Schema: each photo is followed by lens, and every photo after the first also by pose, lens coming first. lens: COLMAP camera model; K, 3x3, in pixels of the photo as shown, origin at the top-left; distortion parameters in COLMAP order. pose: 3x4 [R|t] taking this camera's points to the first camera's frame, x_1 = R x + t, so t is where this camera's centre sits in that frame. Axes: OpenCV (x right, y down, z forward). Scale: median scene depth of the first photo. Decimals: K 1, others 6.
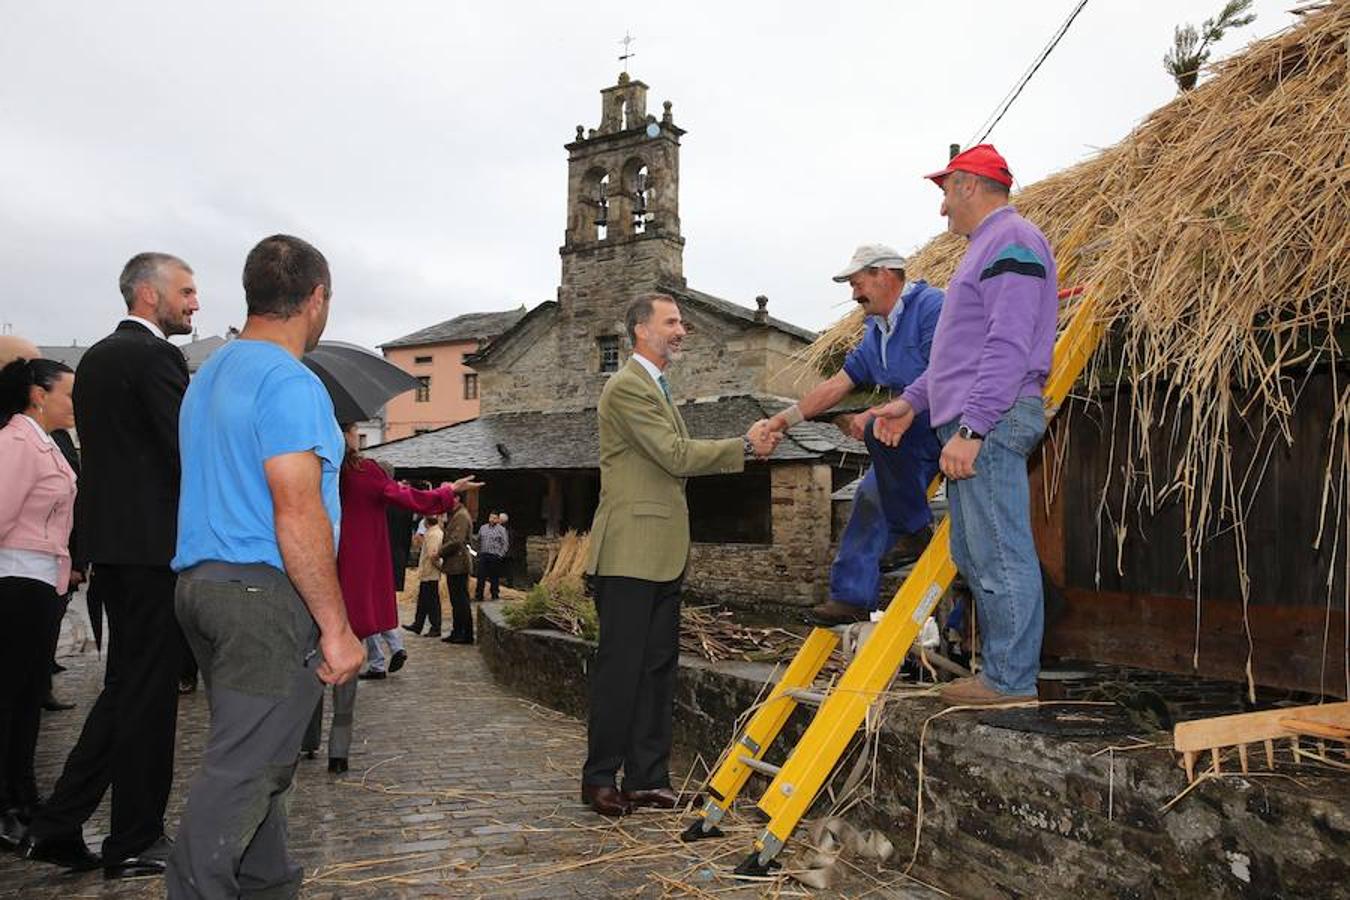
lens RADIAL K [[896.4, 0, 674.9], [0, 896.4, 451.9], [0, 0, 1]] dist [-0.052514, 0.001340]
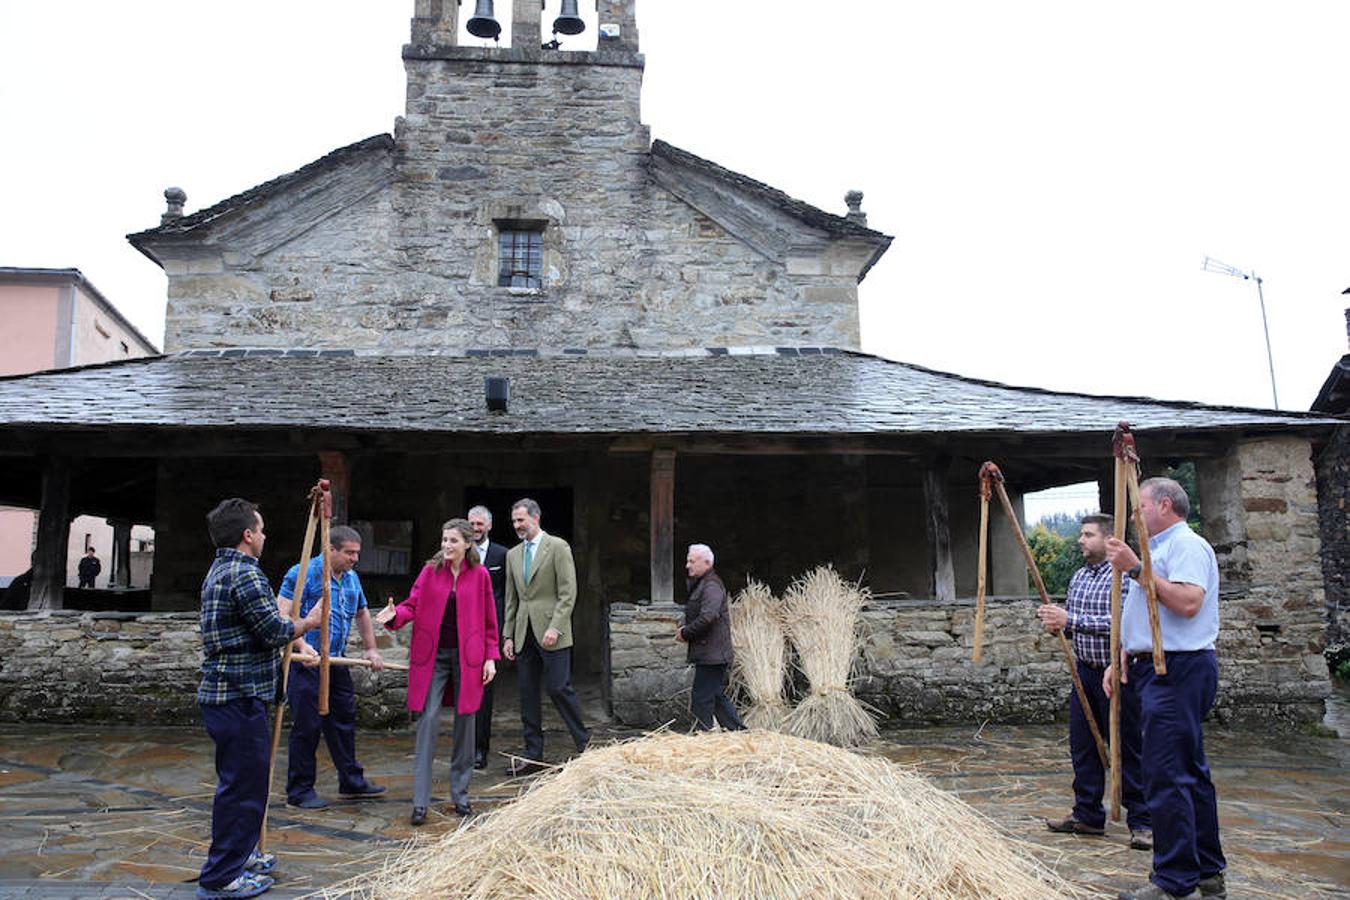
lens RADIAL K [[896.4, 0, 675.4], [0, 896.4, 450.0], [0, 0, 1]] dist [-0.052514, 0.001340]
pose [[0.788986, 0.060025, 0.611472, -0.316141], [-0.016461, 0.996924, -0.076624, 0.044911], [-0.614190, 0.050390, 0.787548, 0.529633]]
